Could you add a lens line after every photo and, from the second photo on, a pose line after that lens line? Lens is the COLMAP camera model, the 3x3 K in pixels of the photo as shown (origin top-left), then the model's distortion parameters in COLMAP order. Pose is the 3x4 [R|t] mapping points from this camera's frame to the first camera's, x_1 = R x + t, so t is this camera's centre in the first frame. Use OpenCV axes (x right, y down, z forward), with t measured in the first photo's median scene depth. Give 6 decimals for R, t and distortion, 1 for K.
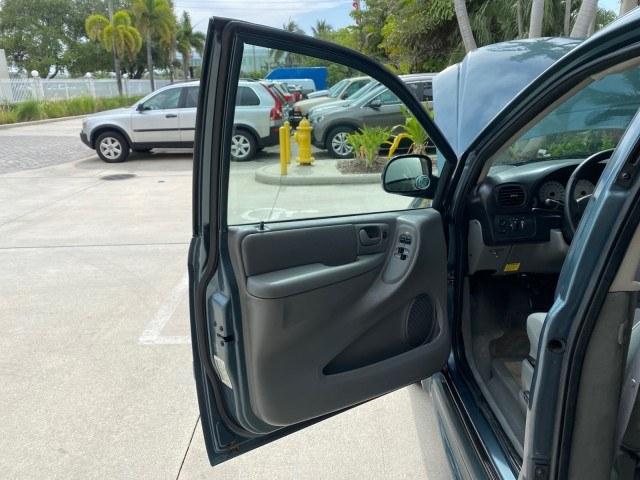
lens RADIAL K [[496.2, 0, 317.2], [0, 496.2, 239.1], [0, 0, 1]] dist [0.007979, 0.001544]
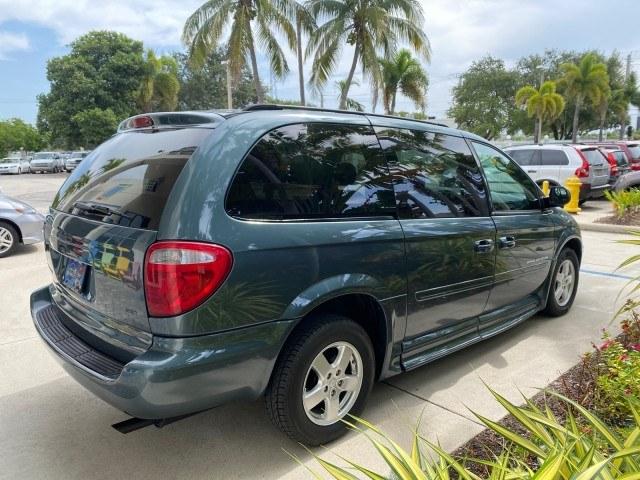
lens RADIAL K [[497.6, 0, 317.5], [0, 497.6, 240.9], [0, 0, 1]] dist [0.006637, -0.002579]
pose [[0.661599, 0.139300, -0.736806, 0.141333], [-0.216970, 0.976124, -0.010277, 0.018471], [0.717782, 0.166664, 0.676027, -0.075605]]
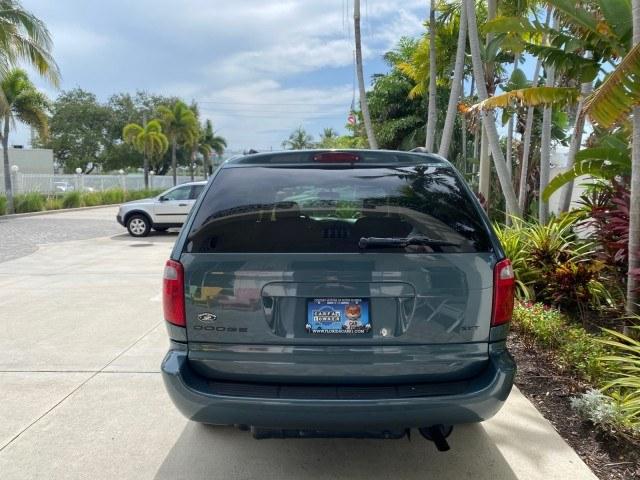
lens RADIAL K [[503.7, 0, 319.7], [0, 503.7, 239.7], [0, 0, 1]] dist [0.006385, -0.001596]
pose [[0.999325, 0.022638, -0.028936, 0.049018], [-0.027607, 0.982379, -0.184850, 0.036527], [0.024242, 0.185524, 0.982341, -0.133109]]
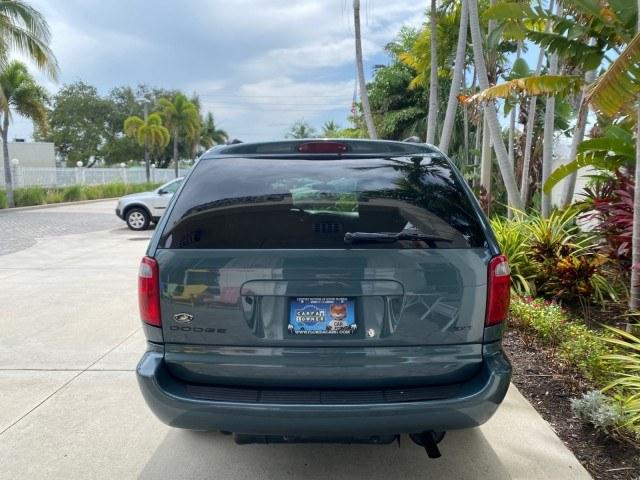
lens RADIAL K [[502.9, 0, 320.0], [0, 502.9, 240.0], [0, 0, 1]] dist [0.005029, -0.000450]
pose [[0.999181, 0.020941, -0.034628, 0.052068], [-0.026538, 0.985085, -0.170010, 0.035109], [0.030551, 0.170790, 0.984834, -0.127877]]
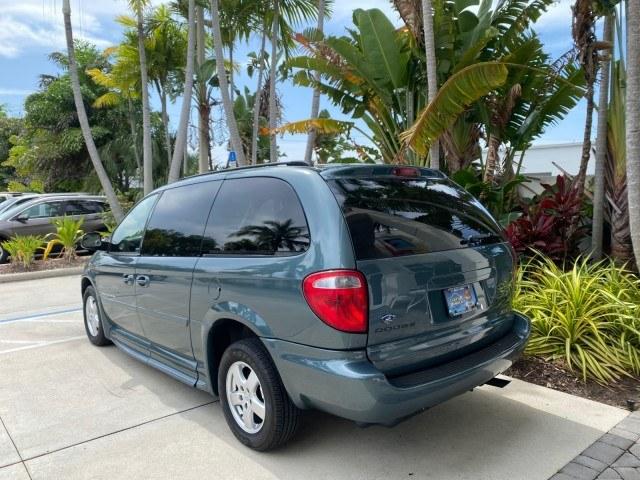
lens RADIAL K [[507.2, 0, 322.0], [0, 507.2, 236.0], [0, 0, 1]] dist [-0.004115, 0.005028]
pose [[0.766482, -0.035359, 0.641292, -0.038496], [0.181715, 0.969625, -0.163726, 0.032573], [-0.616024, 0.242025, 0.749625, -0.111779]]
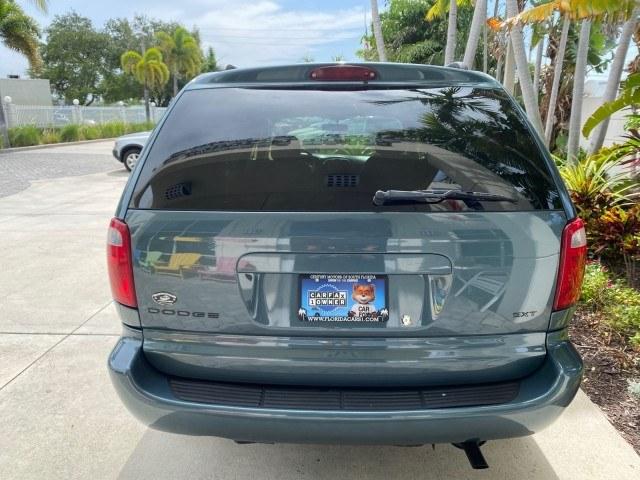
lens RADIAL K [[503.7, 0, 319.7], [0, 503.7, 239.7], [0, 0, 1]] dist [0.006385, -0.001596]
pose [[0.998673, 0.029933, -0.041903, 0.049468], [-0.032262, 0.997906, -0.056055, 0.029869], [0.040137, 0.057332, 0.997548, -0.109490]]
